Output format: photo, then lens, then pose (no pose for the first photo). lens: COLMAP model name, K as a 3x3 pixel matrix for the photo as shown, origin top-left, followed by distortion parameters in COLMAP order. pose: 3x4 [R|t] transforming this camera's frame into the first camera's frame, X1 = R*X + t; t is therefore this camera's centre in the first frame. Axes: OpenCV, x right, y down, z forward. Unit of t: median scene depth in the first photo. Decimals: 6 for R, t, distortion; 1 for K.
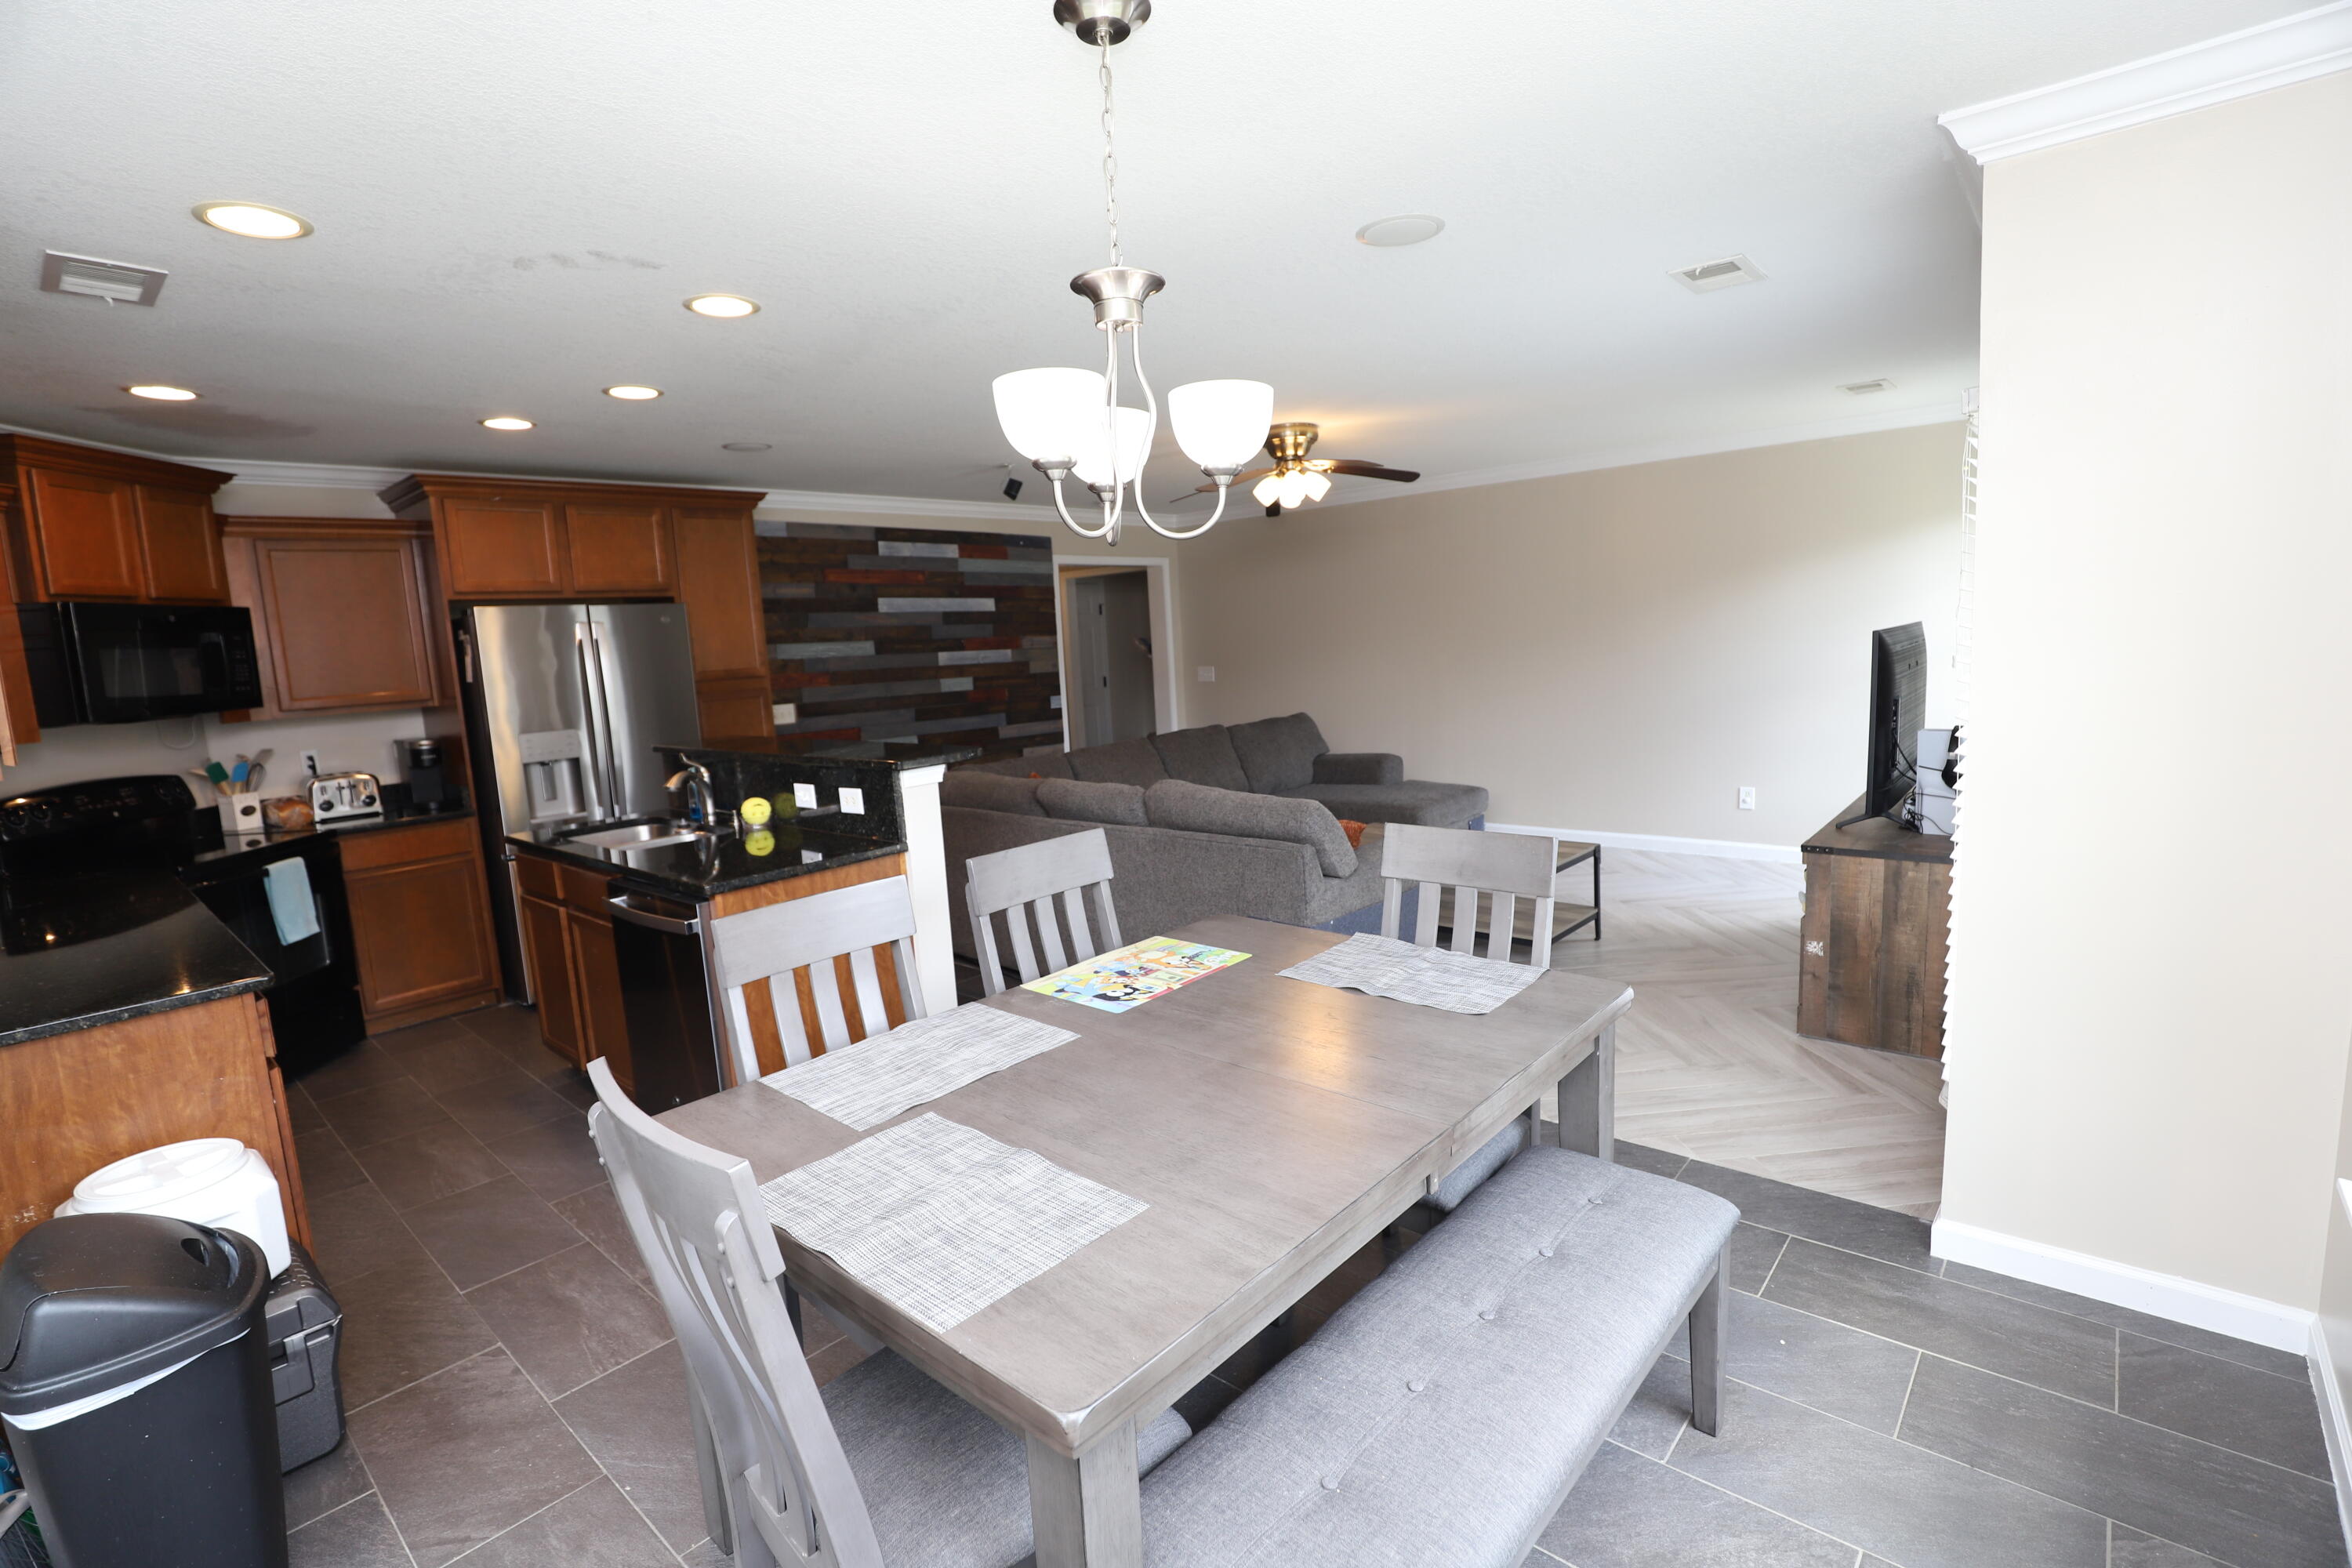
lens RADIAL K [[1079.9, 0, 1173.8], [0, 1079.9, 776.5], [0, 0, 1]] dist [-0.035971, 0.006472]
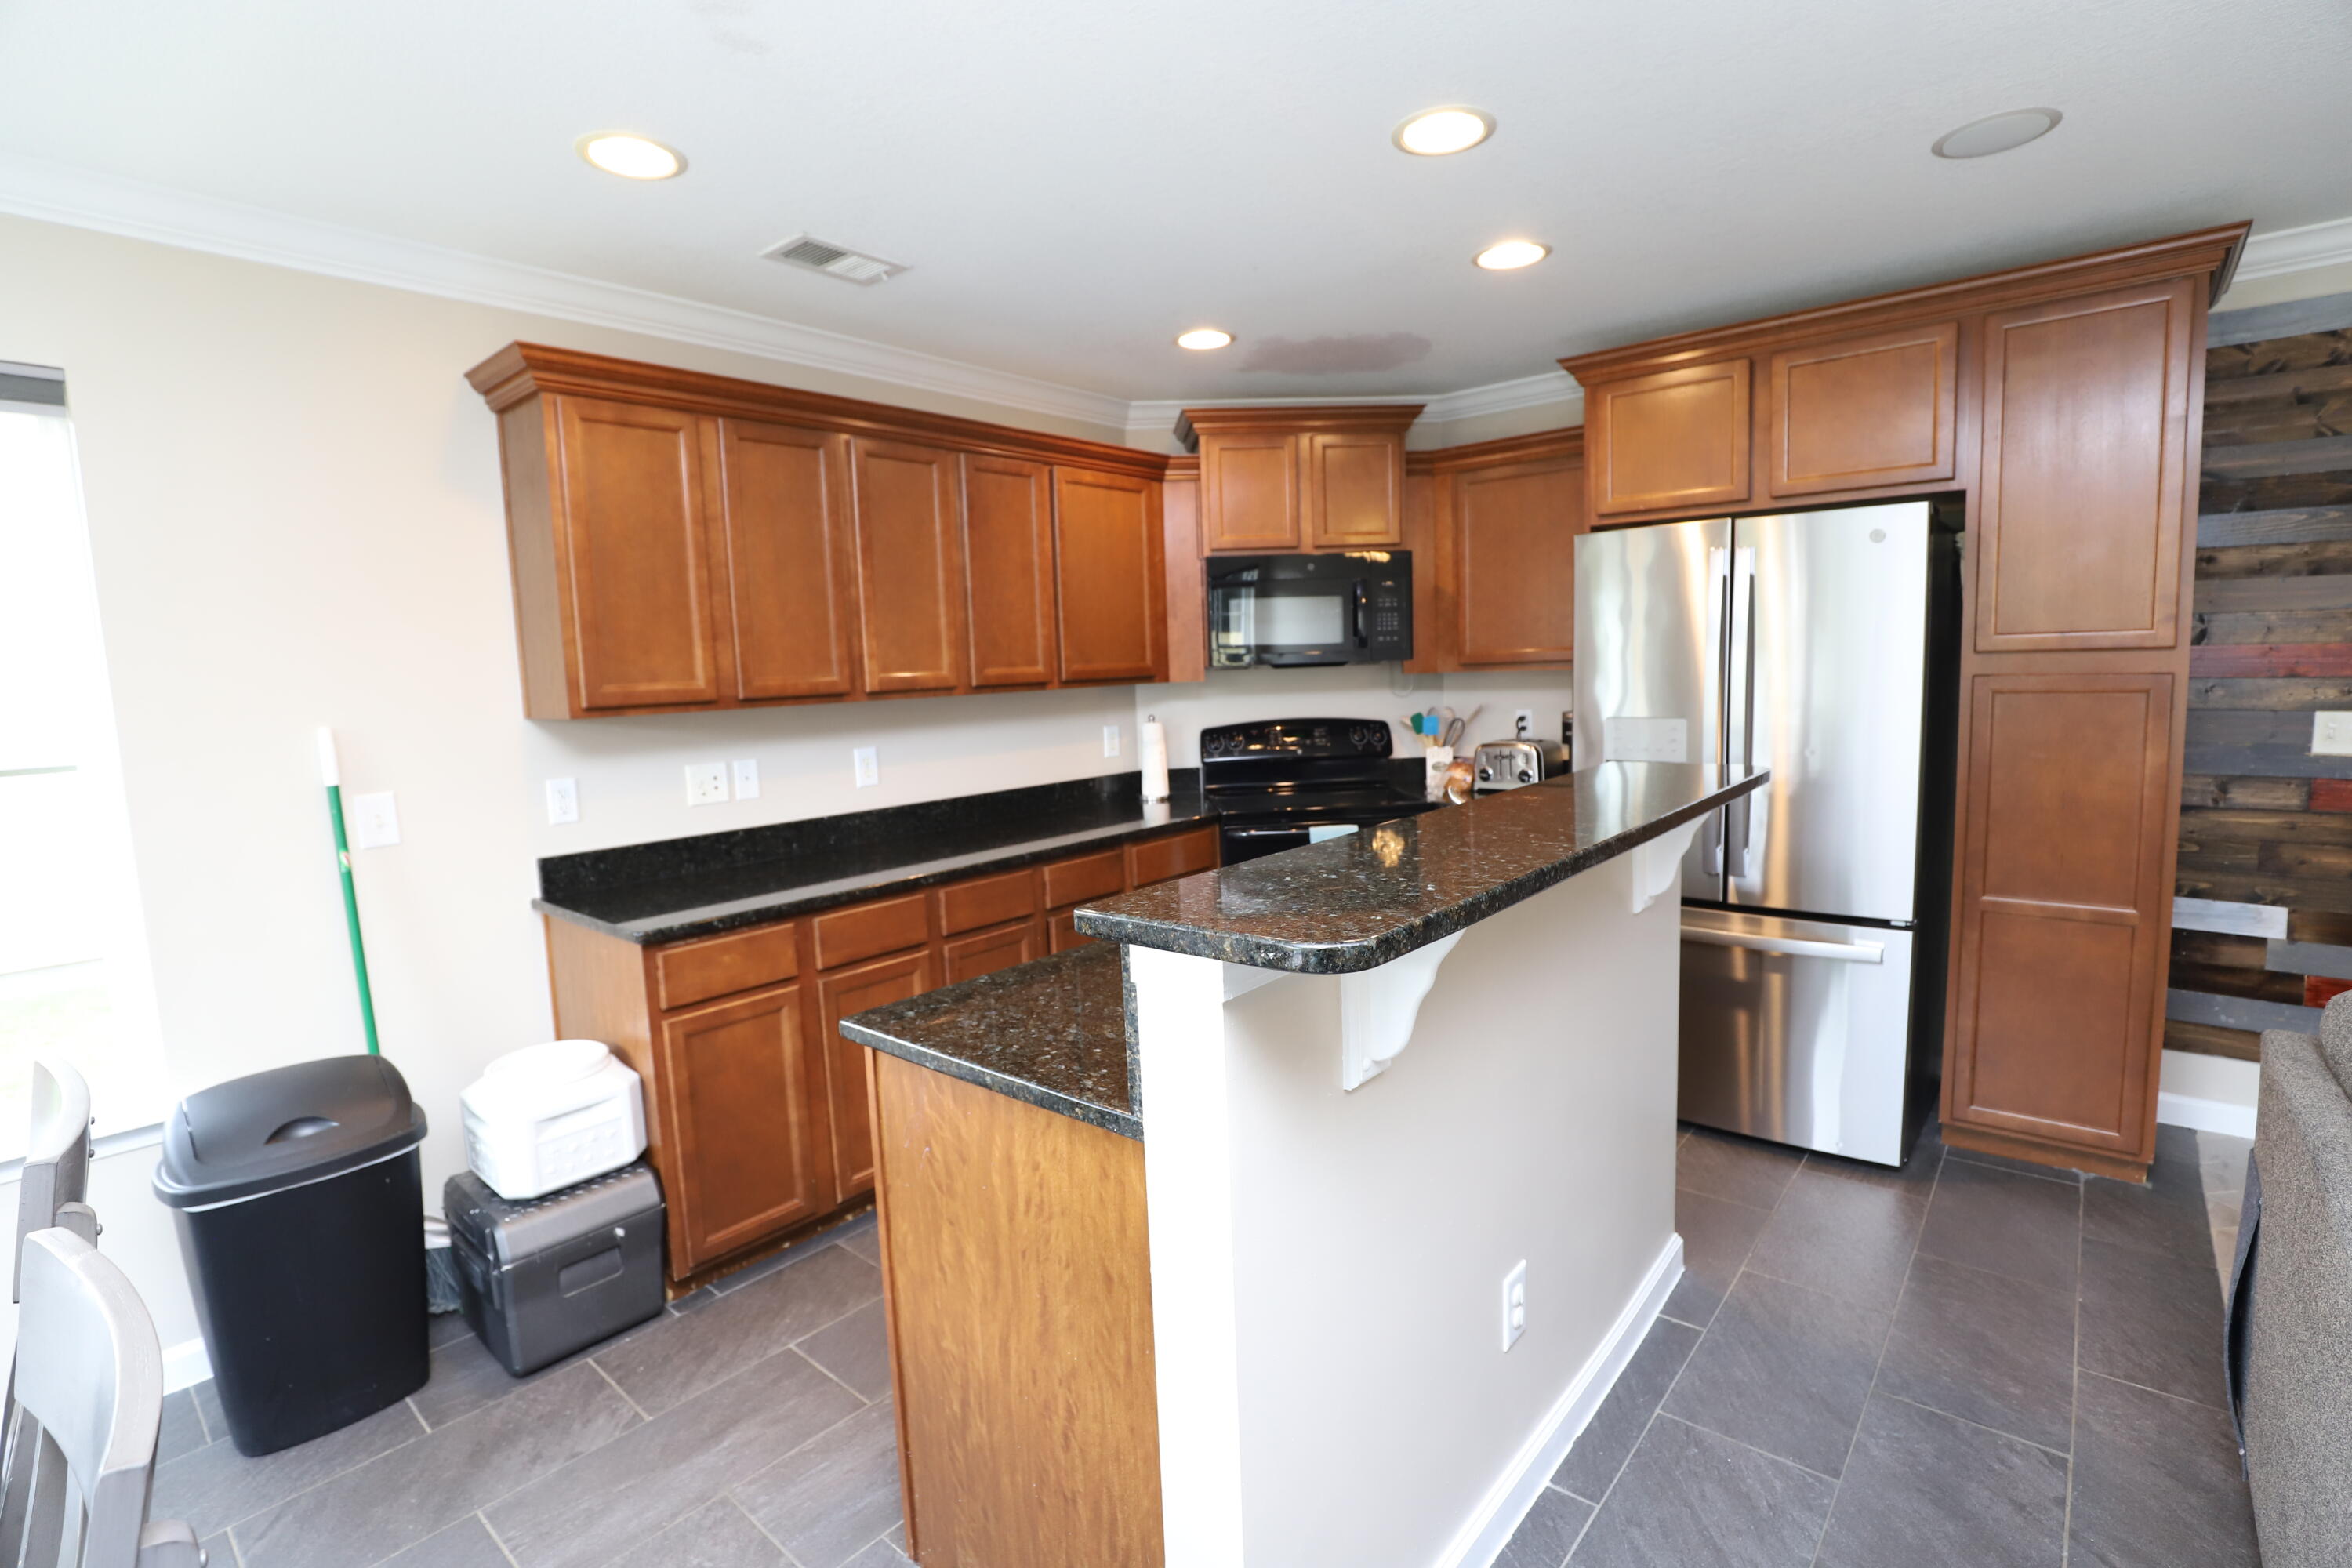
lens RADIAL K [[1079.9, 0, 1173.8], [0, 1079.9, 776.5], [0, 0, 1]] dist [-0.035971, 0.006472]
pose [[0.016110, 0.157788, -0.987342, 0.076478], [-0.097566, 0.983005, 0.155503, -0.084734], [0.995099, 0.093826, 0.031231, 0.716837]]
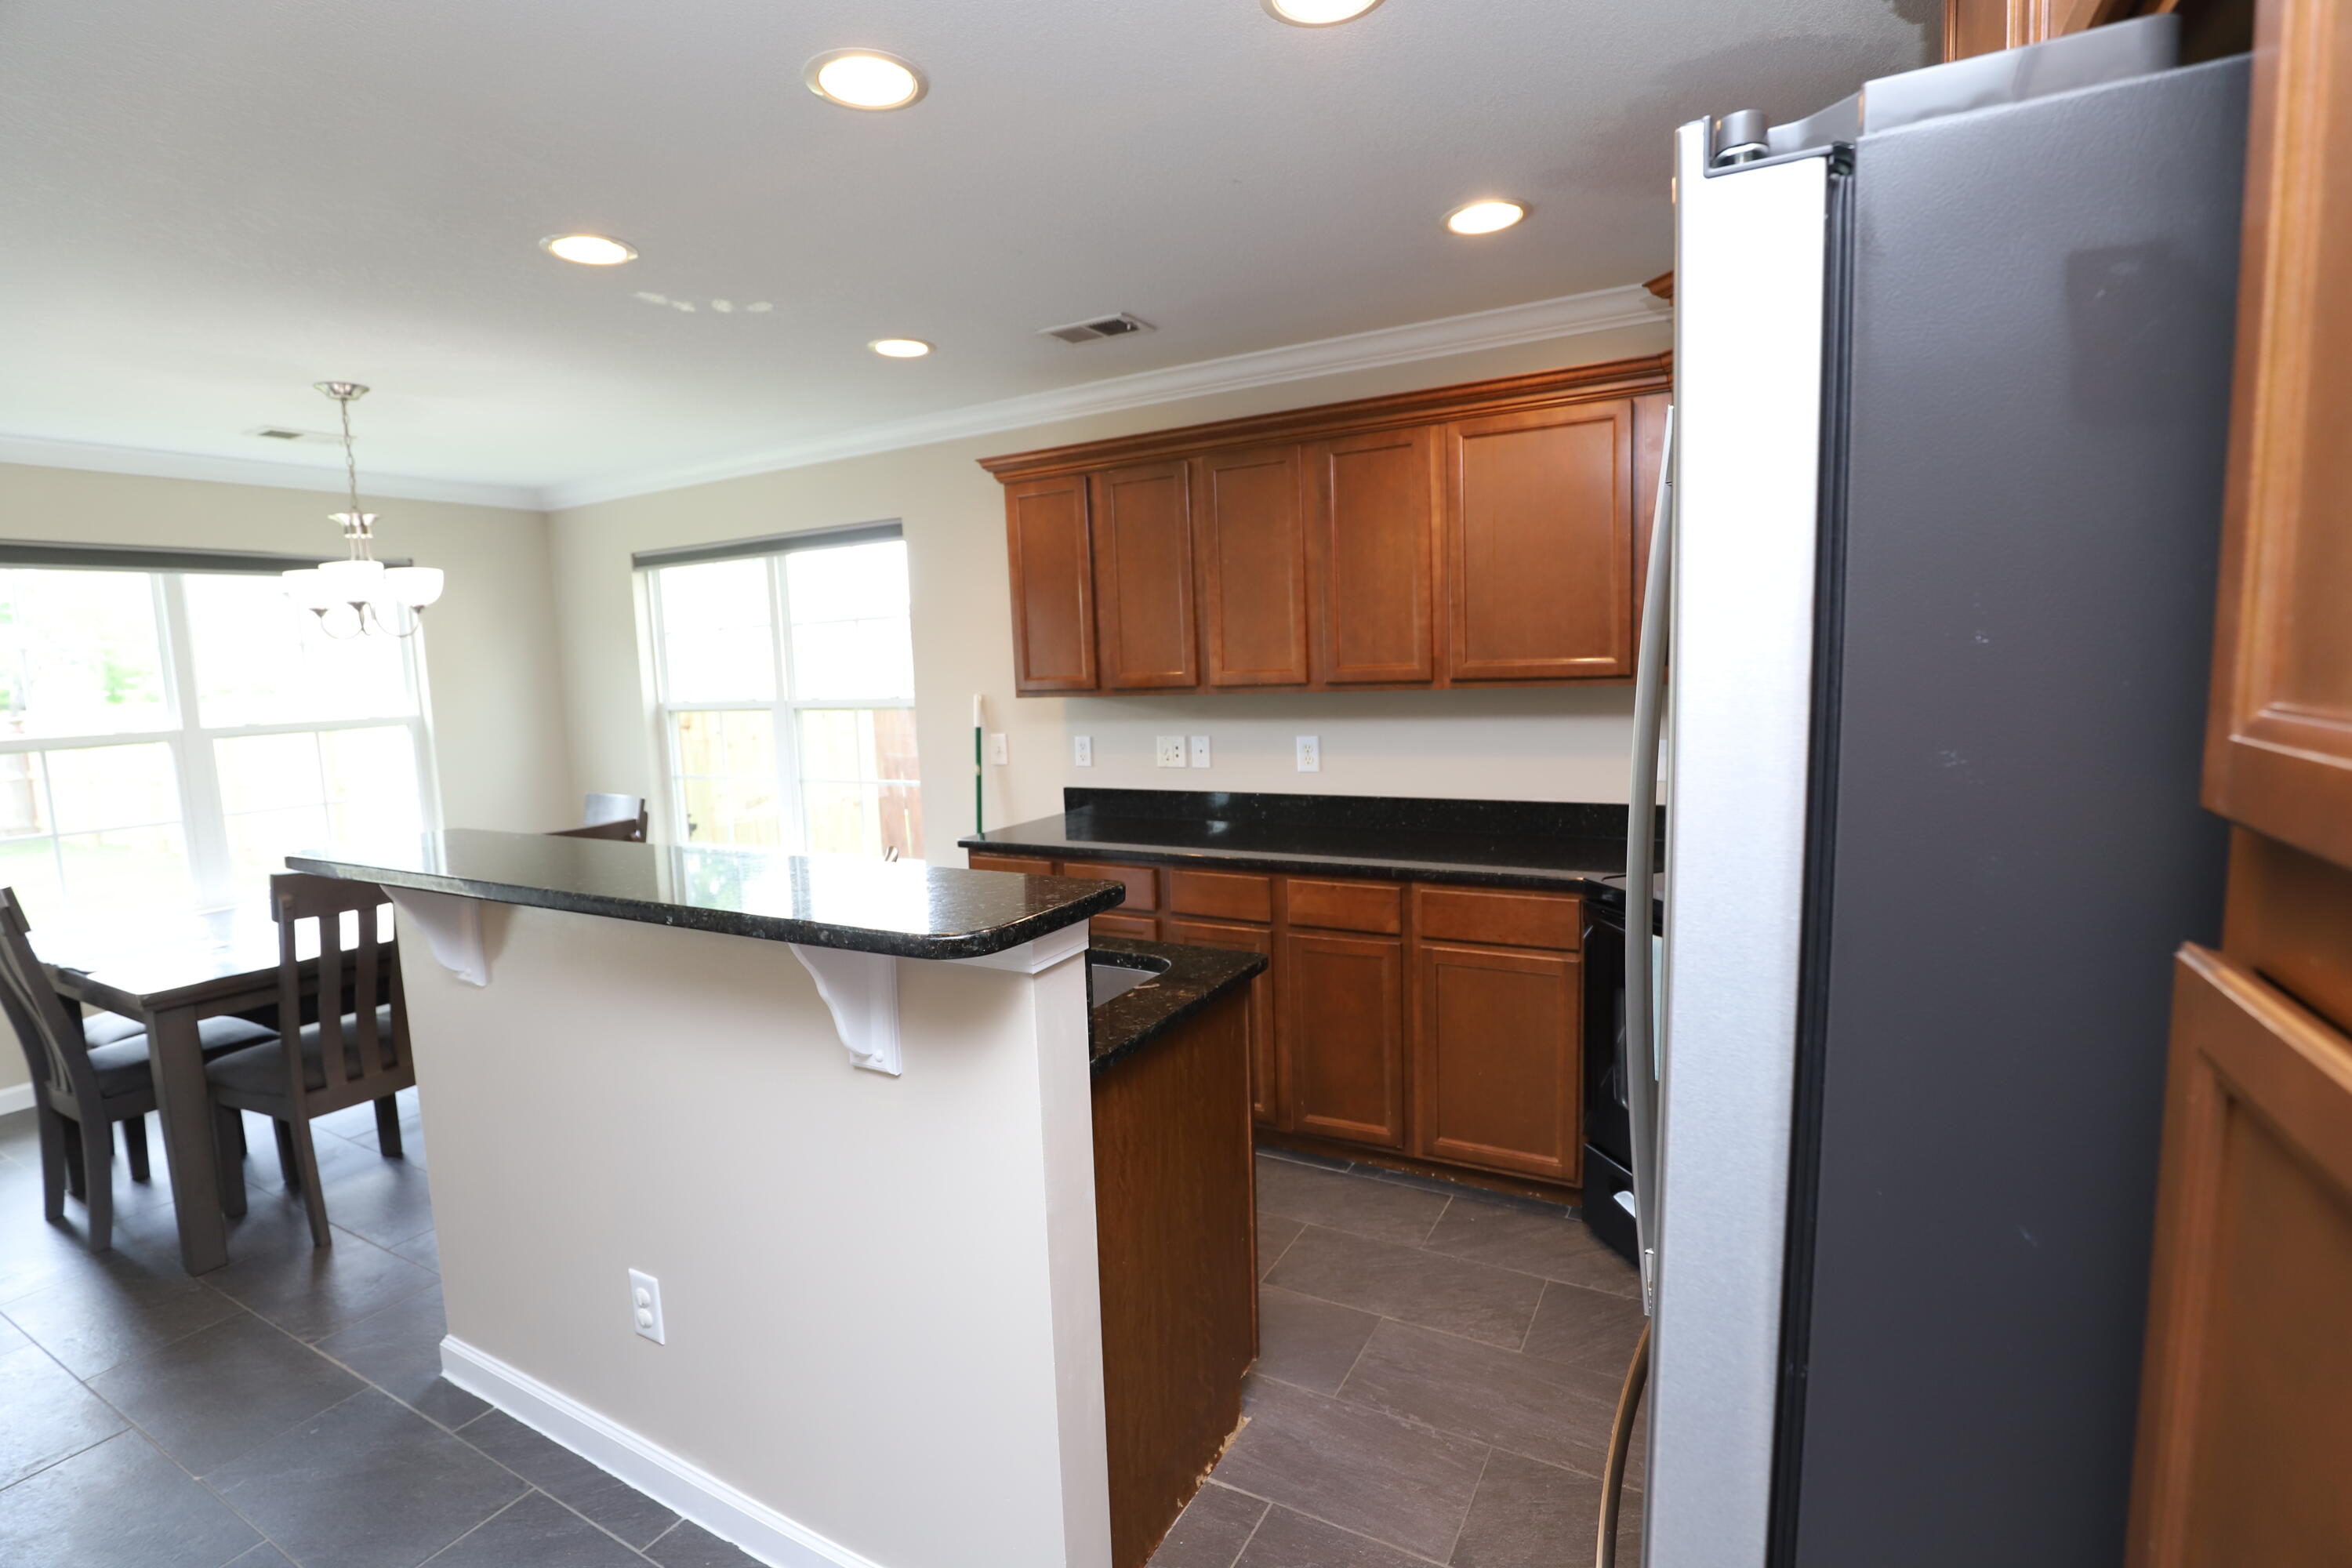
lens RADIAL K [[1079.9, 0, 1173.8], [0, 1079.9, 776.5], [0, 0, 1]] dist [-0.035971, 0.006472]
pose [[-0.973596, 0.109824, -0.200125, -0.419584], [0.059069, 0.968011, 0.243856, -0.137913], [0.220505, 0.225596, -0.948939, 1.270078]]
